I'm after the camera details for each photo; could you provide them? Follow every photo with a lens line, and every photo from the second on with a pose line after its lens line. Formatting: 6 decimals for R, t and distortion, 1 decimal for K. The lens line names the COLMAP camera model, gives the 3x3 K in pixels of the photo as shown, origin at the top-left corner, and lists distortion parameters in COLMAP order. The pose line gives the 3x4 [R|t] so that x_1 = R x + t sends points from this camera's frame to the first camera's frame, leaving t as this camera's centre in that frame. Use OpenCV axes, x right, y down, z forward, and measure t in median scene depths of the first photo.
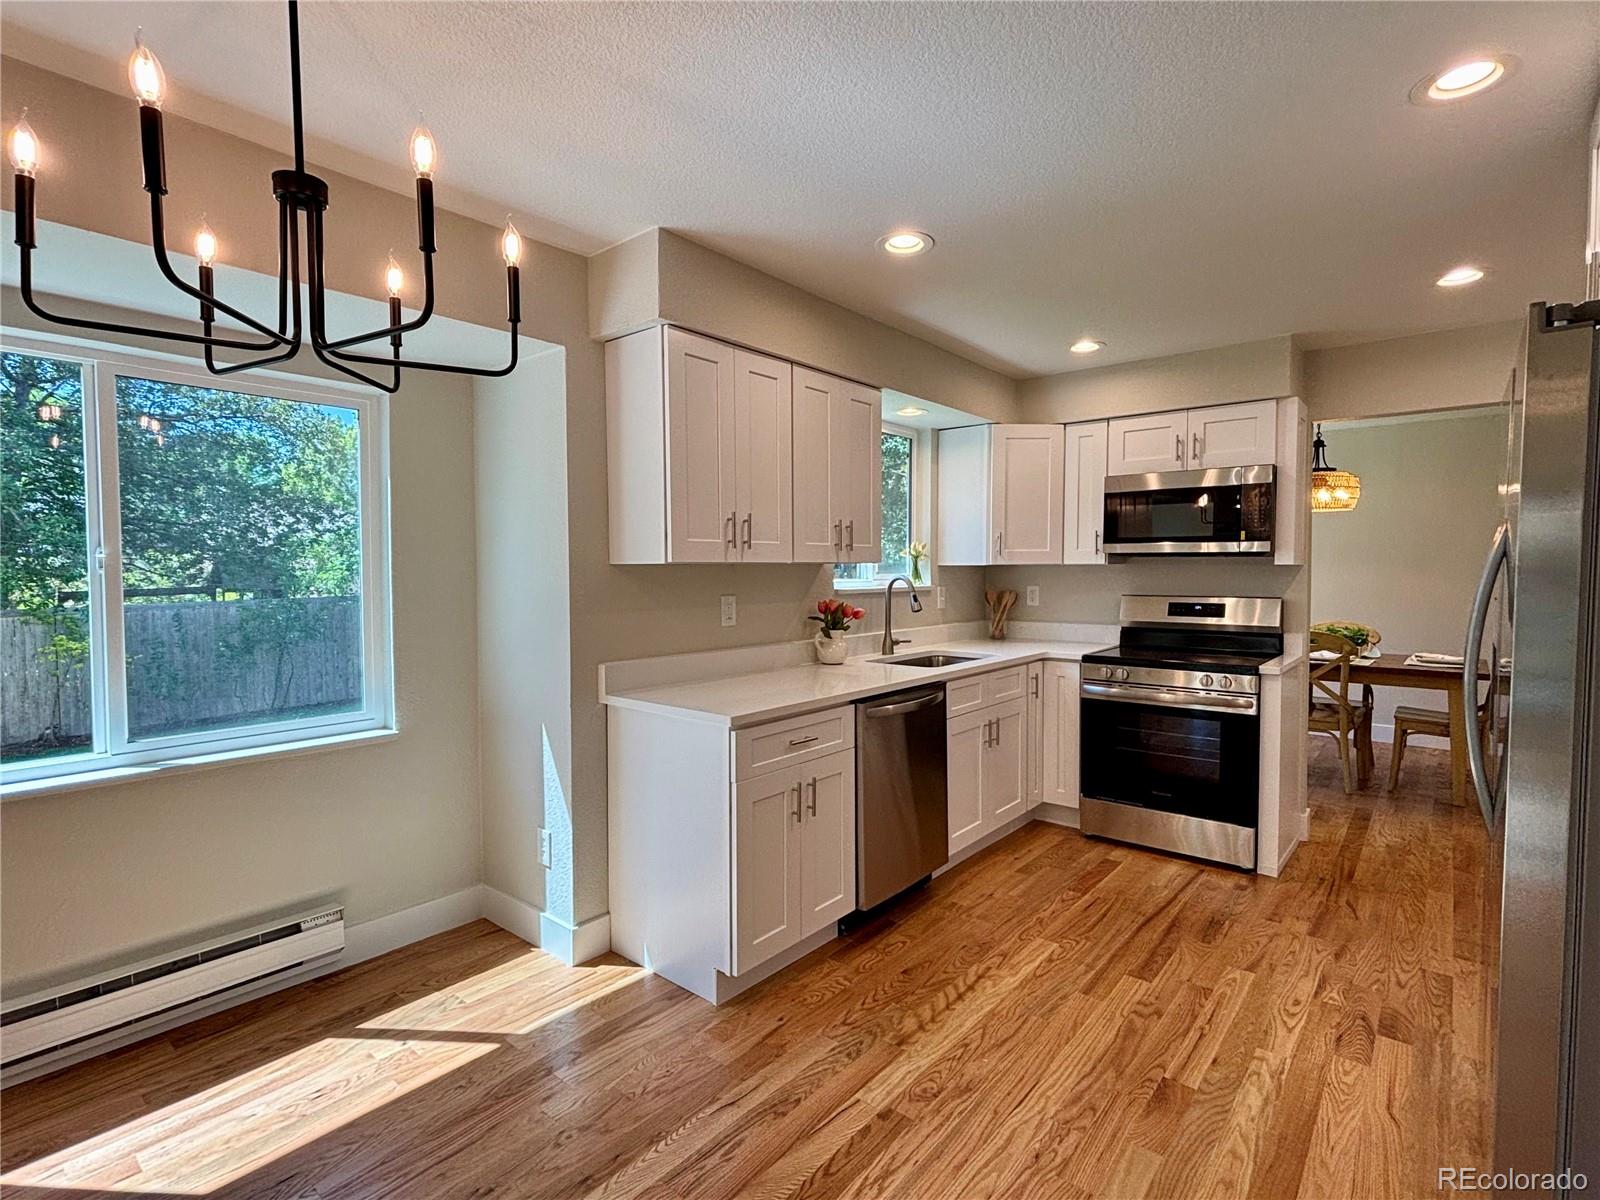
lens RADIAL K [[782.7, 0, 791.1], [0, 782.7, 599.3], [0, 0, 1]] dist [0.006117, 0.000393]
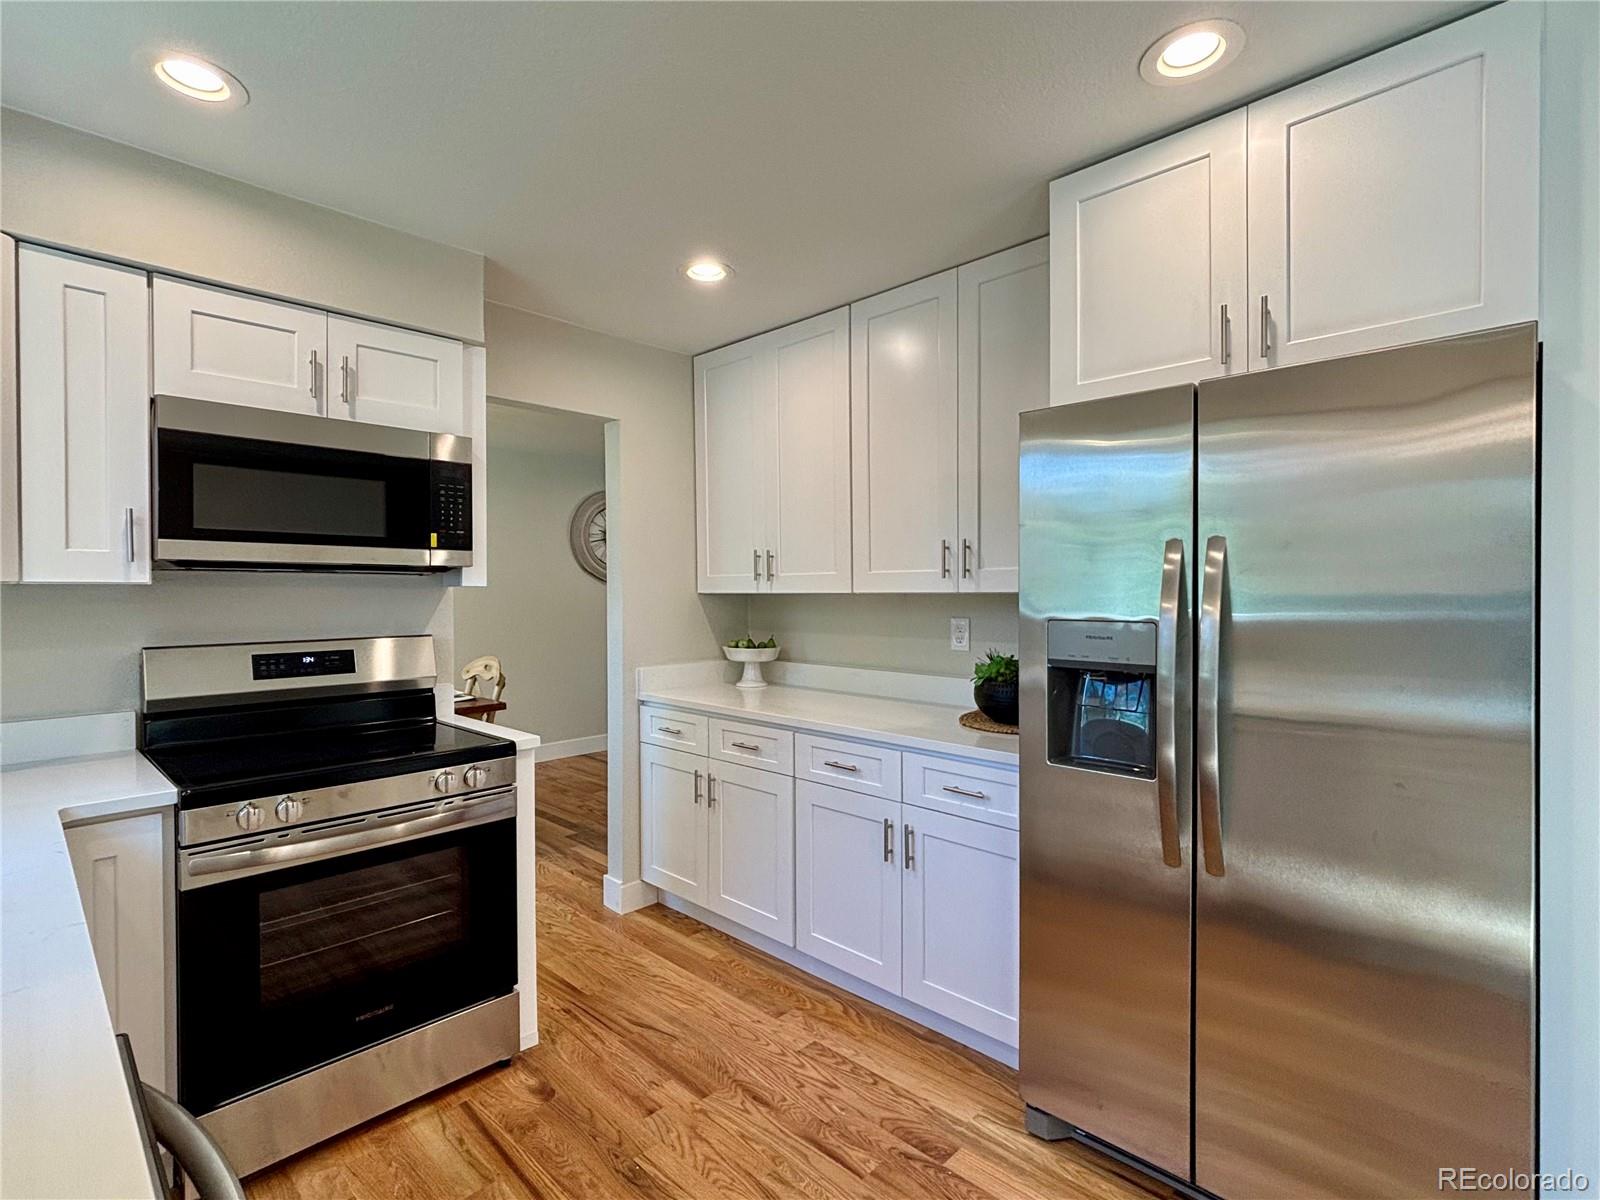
lens RADIAL K [[782.7, 0, 791.4], [0, 782.7, 602.0], [0, 0, 1]] dist [0.006117, 0.000393]
pose [[0.066225, -0.015496, 0.997684, -0.040985], [0.041696, 0.999049, 0.012750, -0.028037], [-0.996933, 0.040755, 0.066809, 0.690747]]
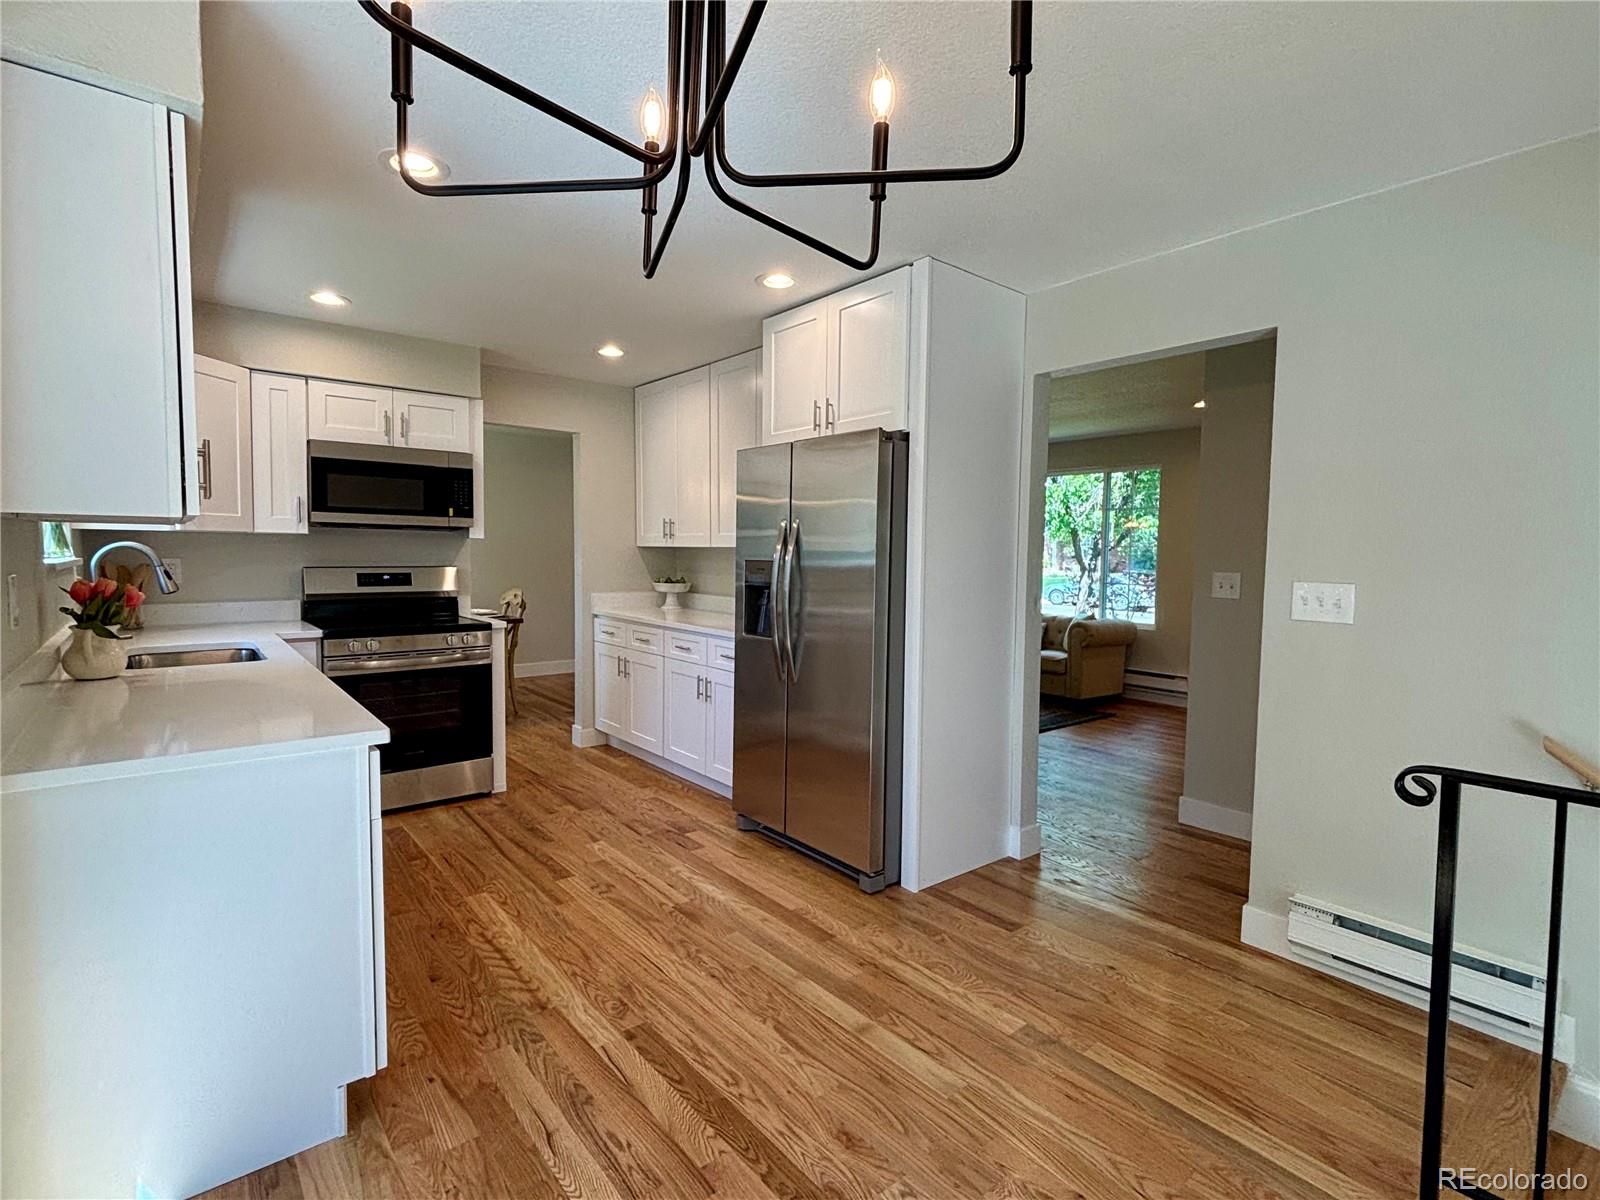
lens RADIAL K [[782.7, 0, 800.4], [0, 782.7, 600.8], [0, 0, 1]] dist [0.006117, 0.000393]
pose [[0.173059, -0.060381, 0.983059, -0.483911], [0.023237, 0.998091, 0.057214, -0.005566], [-0.984637, 0.012942, 0.174132, 0.308736]]
